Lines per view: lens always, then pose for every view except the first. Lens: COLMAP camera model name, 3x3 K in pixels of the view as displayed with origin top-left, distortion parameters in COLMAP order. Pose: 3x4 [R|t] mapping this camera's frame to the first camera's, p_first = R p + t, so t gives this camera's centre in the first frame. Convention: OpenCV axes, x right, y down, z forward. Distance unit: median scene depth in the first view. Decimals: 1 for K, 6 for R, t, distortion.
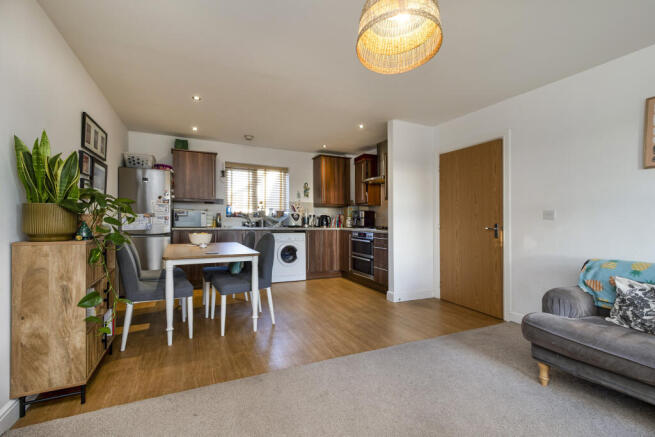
lens RADIAL K [[278.0, 0, 325.0], [0, 278.0, 219.5], [0, 0, 1]] dist [0.003029, 0.000046]
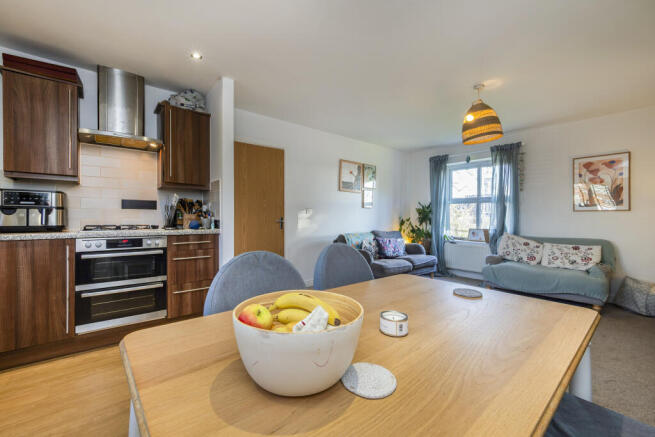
lens RADIAL K [[278.0, 0, 328.9], [0, 278.0, 218.2], [0, 0, 1]] dist [0.003029, 0.000046]
pose [[-0.242797, -0.013617, 0.969982, -0.504886], [-0.003732, 0.999907, 0.013103, 0.002391], [-0.970070, -0.000439, -0.242825, 0.860472]]
